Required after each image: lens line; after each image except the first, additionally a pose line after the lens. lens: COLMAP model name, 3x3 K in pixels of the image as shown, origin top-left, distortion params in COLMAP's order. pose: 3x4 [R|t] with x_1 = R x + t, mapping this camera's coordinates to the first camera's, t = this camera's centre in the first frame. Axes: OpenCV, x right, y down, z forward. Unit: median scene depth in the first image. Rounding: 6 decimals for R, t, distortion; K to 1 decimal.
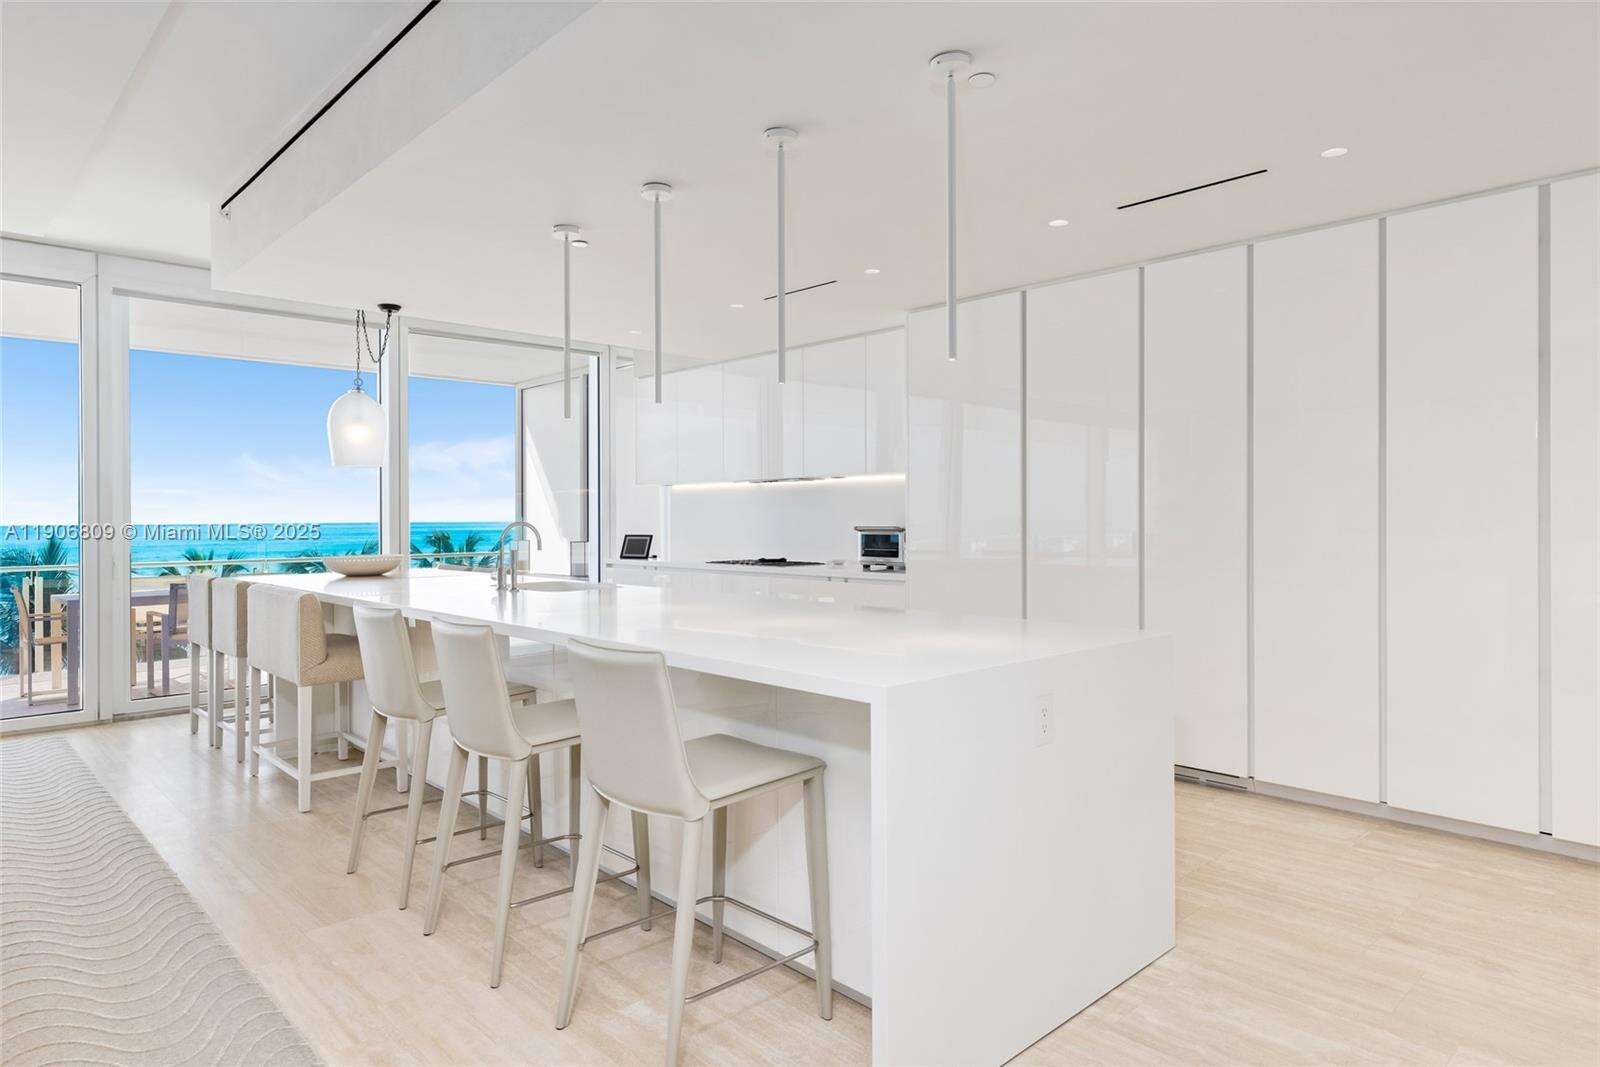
lens RADIAL K [[956.8, 0, 806.4], [0, 956.8, 523.0], [0, 0, 1]] dist [0.007083, 0.001575]
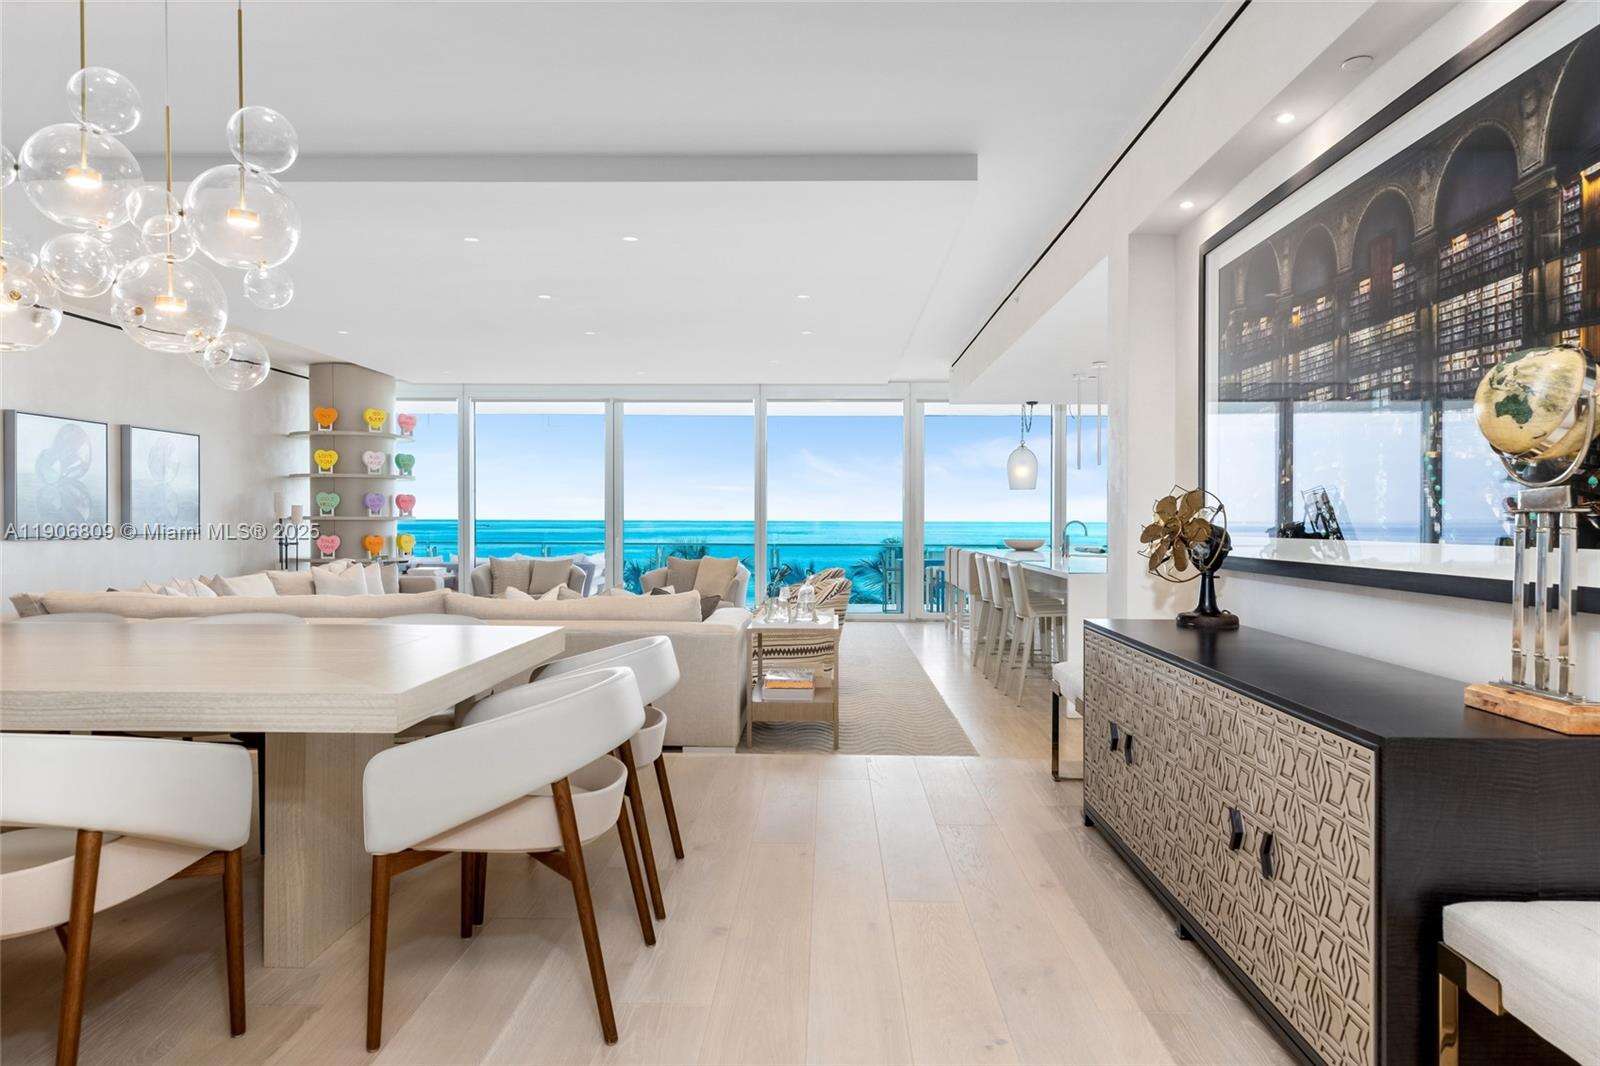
lens RADIAL K [[1013.4, 0, 800.8], [0, 1013.4, 537.2], [0, 0, 1]] dist [0.020700, -0.000617]
pose [[0.721027, 0.006813, -0.692874, 0.650784], [-0.003709, 0.999975, 0.005973, 0.025069], [0.692897, -0.001737, 0.721034, -0.781827]]
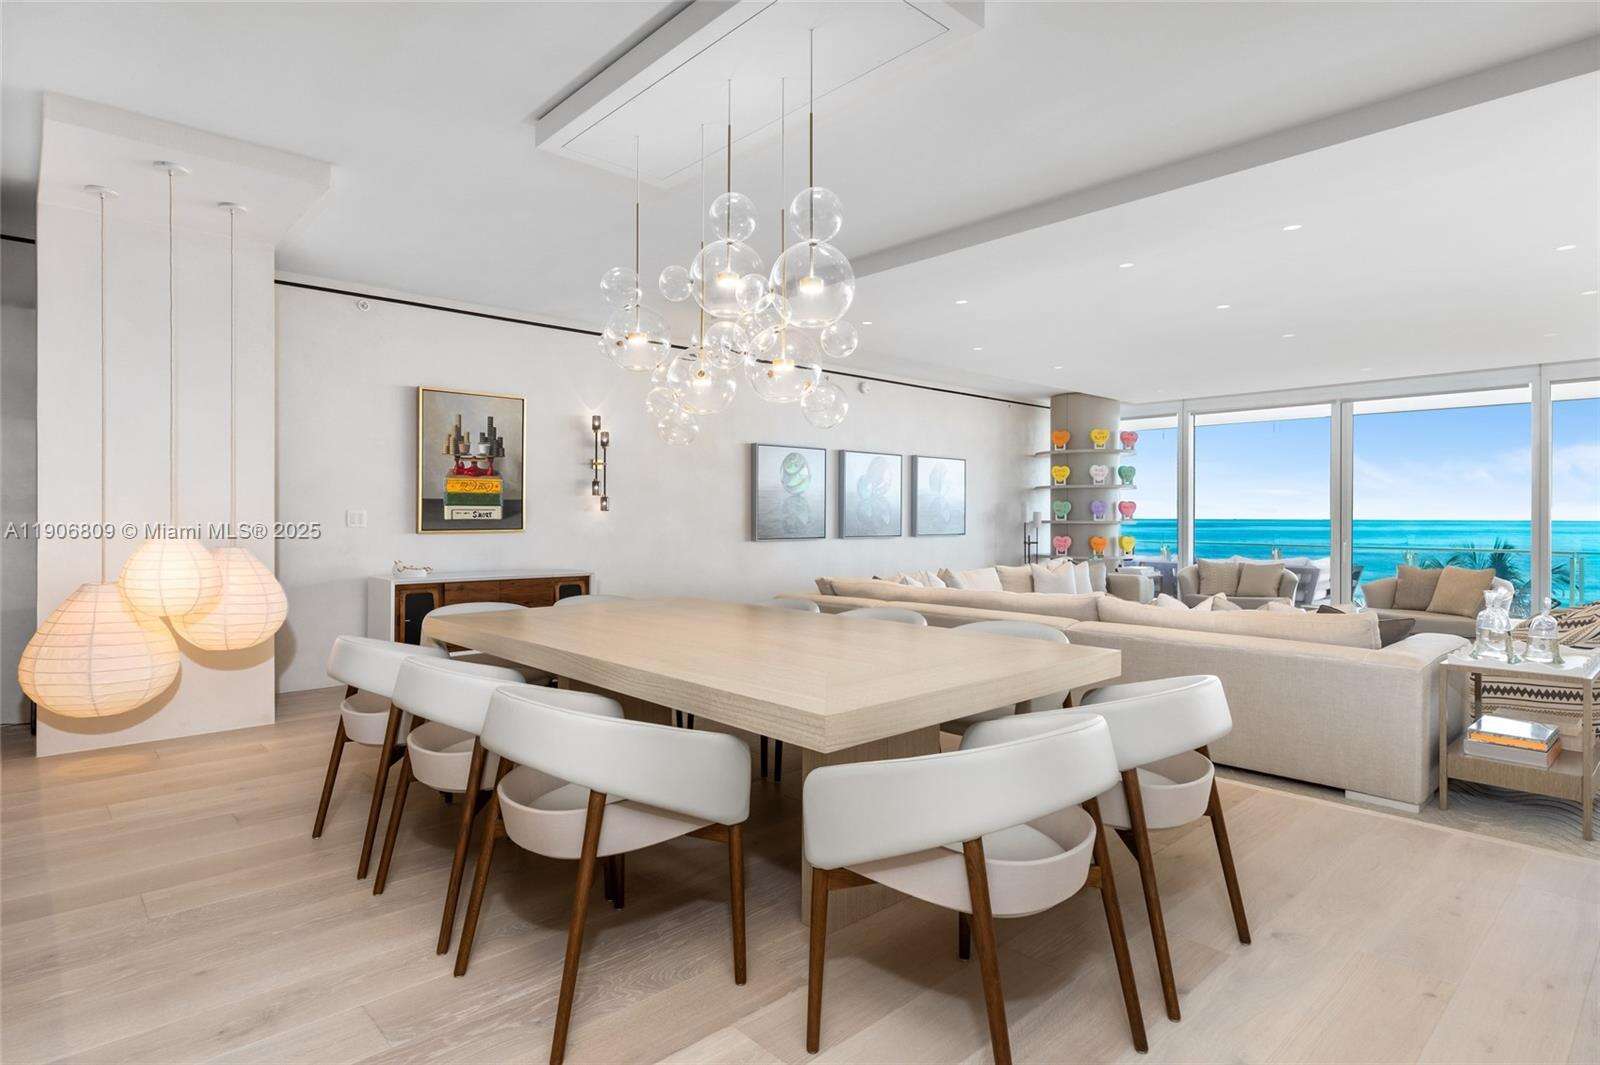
lens RADIAL K [[849.5, 0, 802.9], [0, 849.5, 523.3], [0, 0, 1]] dist [0.002640, 0.000716]
pose [[0.012639, -0.000296, -0.999920, 0.597633], [-0.010067, 0.999949, -0.000424, 0.010779], [0.999869, 0.010072, 0.012636, -0.601321]]
